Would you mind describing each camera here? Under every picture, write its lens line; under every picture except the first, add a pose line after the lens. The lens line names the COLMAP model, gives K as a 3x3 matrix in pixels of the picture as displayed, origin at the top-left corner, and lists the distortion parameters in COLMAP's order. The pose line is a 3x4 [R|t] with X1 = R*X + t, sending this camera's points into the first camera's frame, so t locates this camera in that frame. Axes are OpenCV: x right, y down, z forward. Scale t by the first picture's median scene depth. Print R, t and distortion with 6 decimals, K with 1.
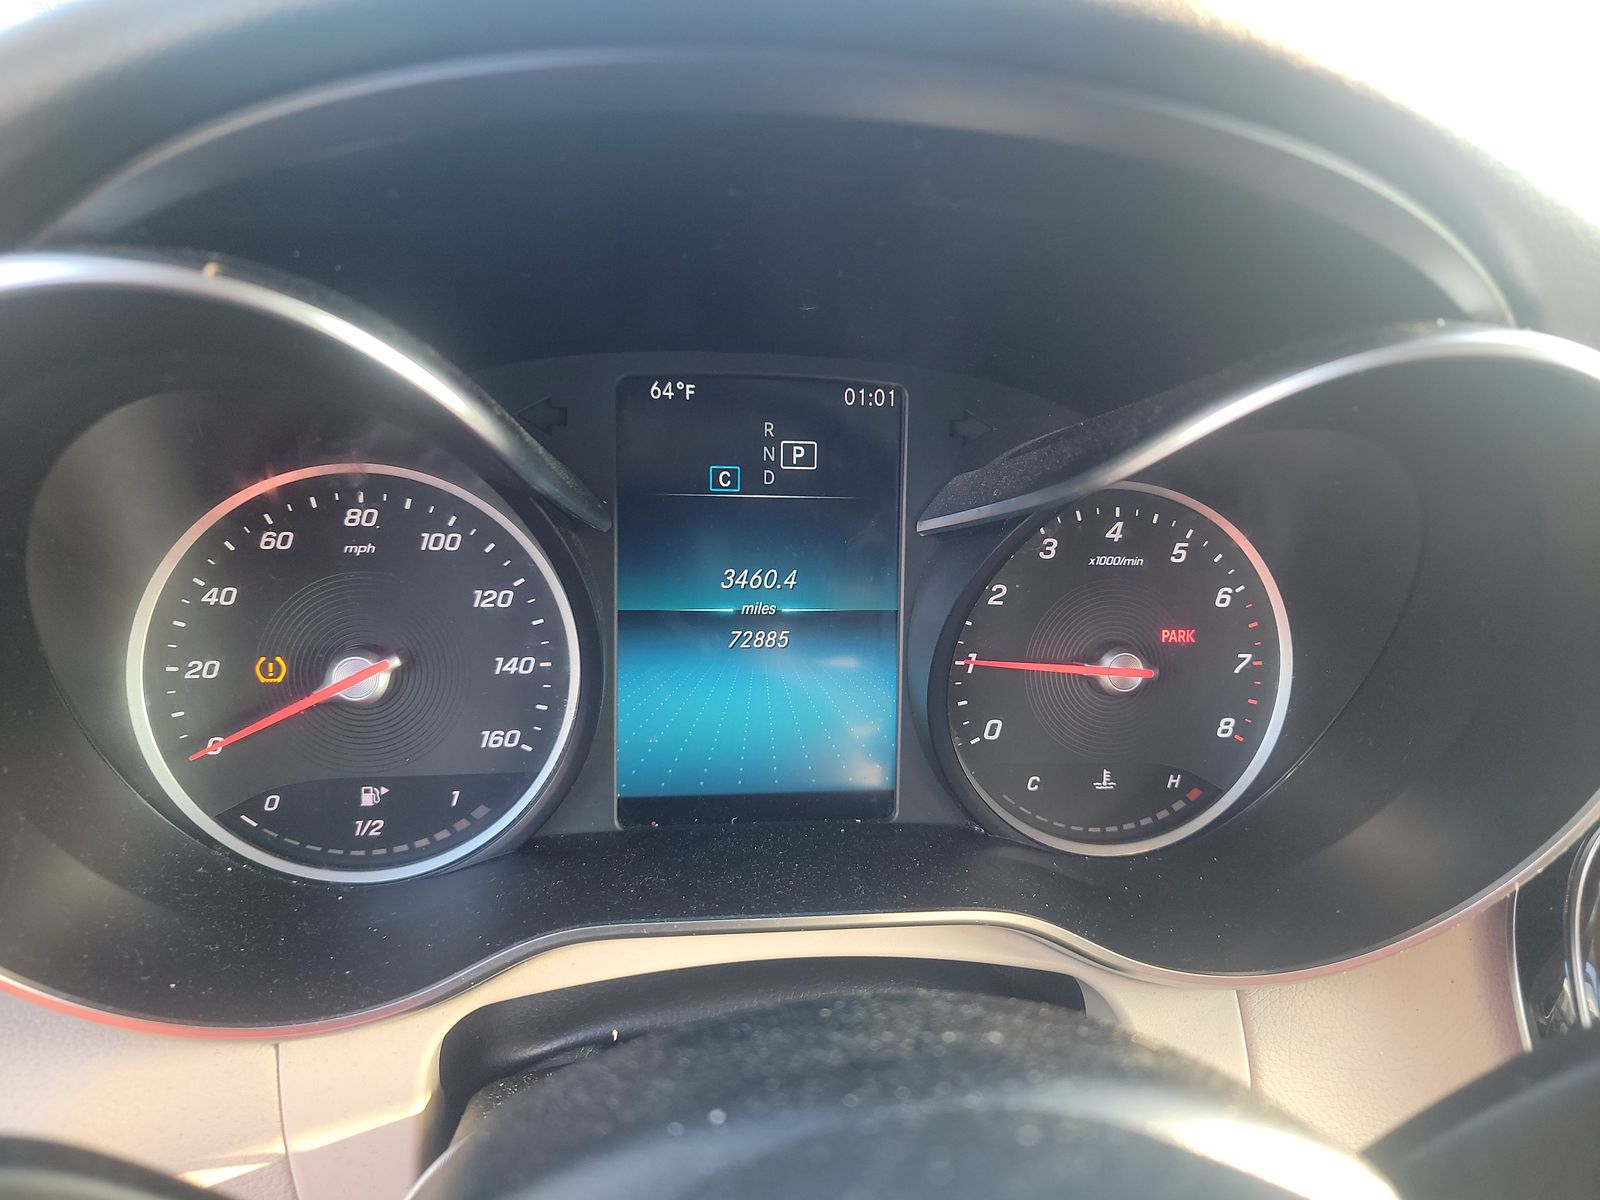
lens RADIAL K [[1129.6, 0, 800.0], [0, 1129.6, 600.0], [0, 0, 1]] dist [0.053432, -0.068482]
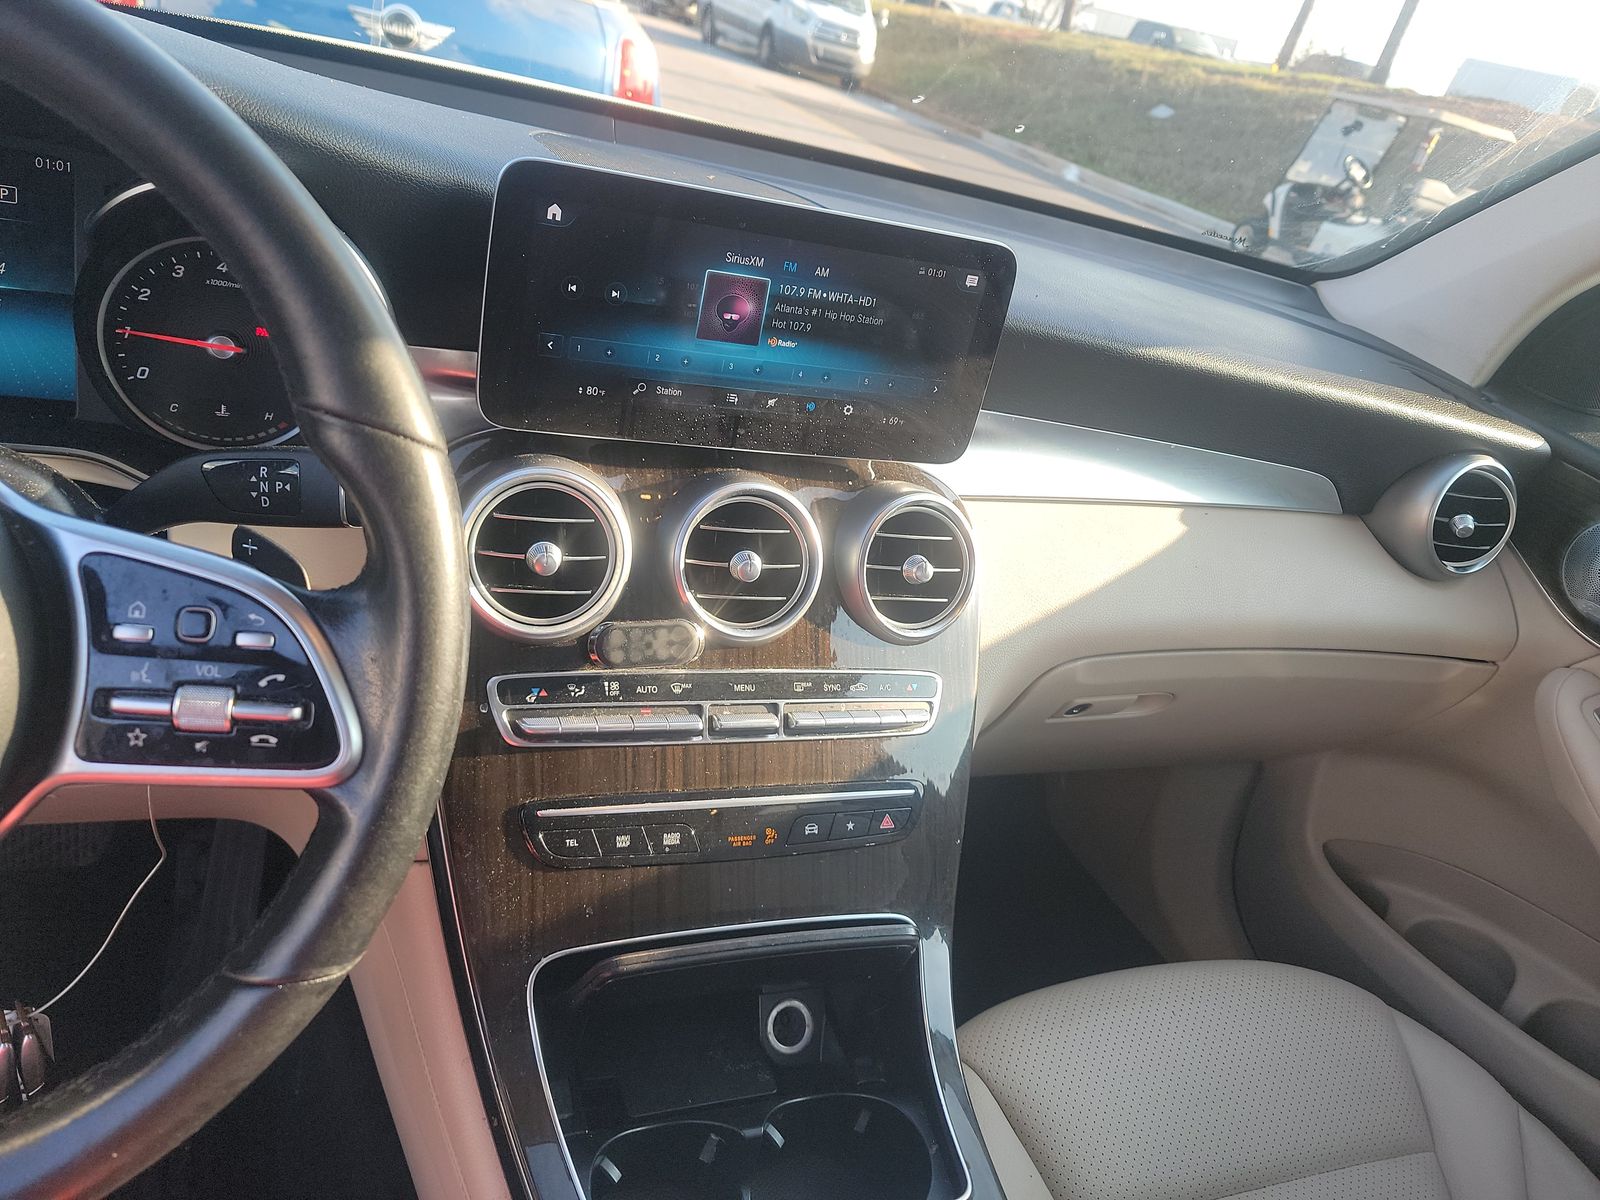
lens RADIAL K [[1129.6, 0, 800.0], [0, 1129.6, 600.0], [0, 0, 1]] dist [0.053432, -0.068482]
pose [[0.955744, 0.051978, 0.289573, 0.690301], [-0.110863, 0.975342, 0.190834, 0.007907], [-0.272513, -0.214492, 0.937939, -1.074133]]
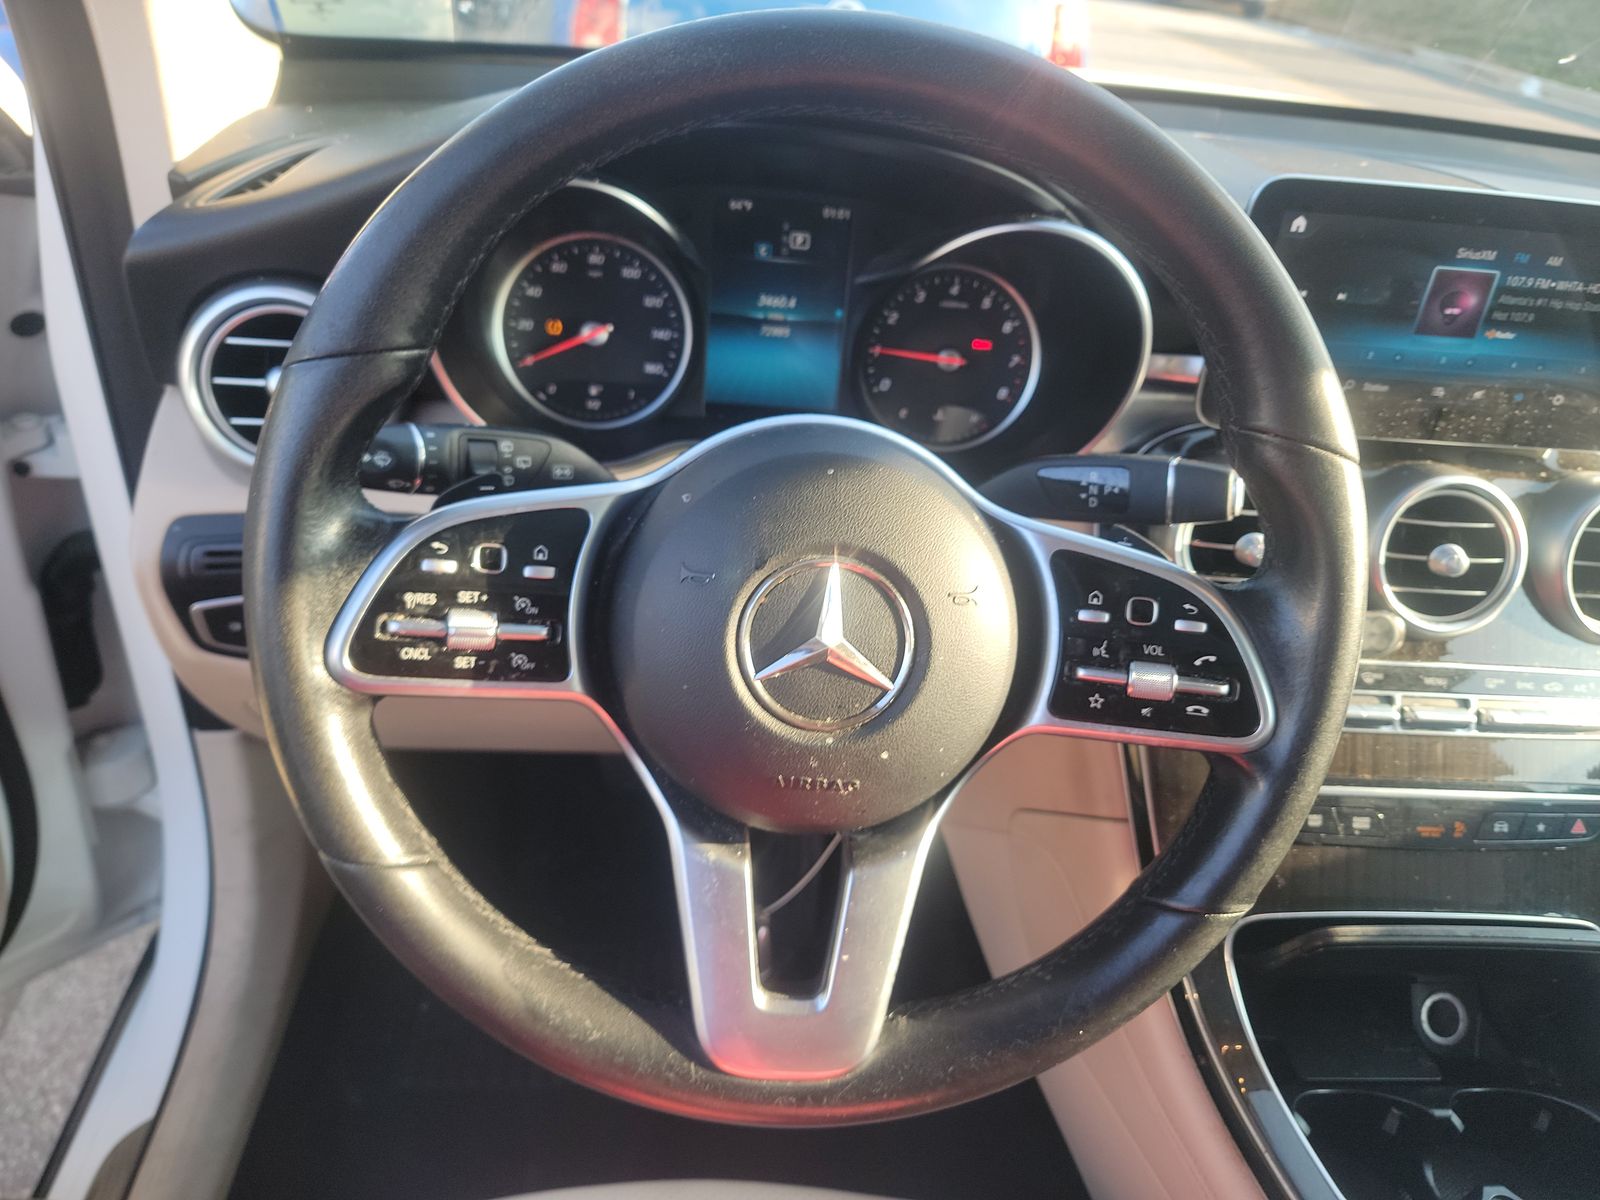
lens RADIAL K [[1129.6, 0, 800.0], [0, 1129.6, 600.0], [0, 0, 1]] dist [0.053432, -0.068482]
pose [[0.996211, 0.081874, -0.029320, 0.115507], [-0.072145, 0.966308, 0.247070, -0.006063], [0.048560, -0.244019, 0.968554, -1.186969]]
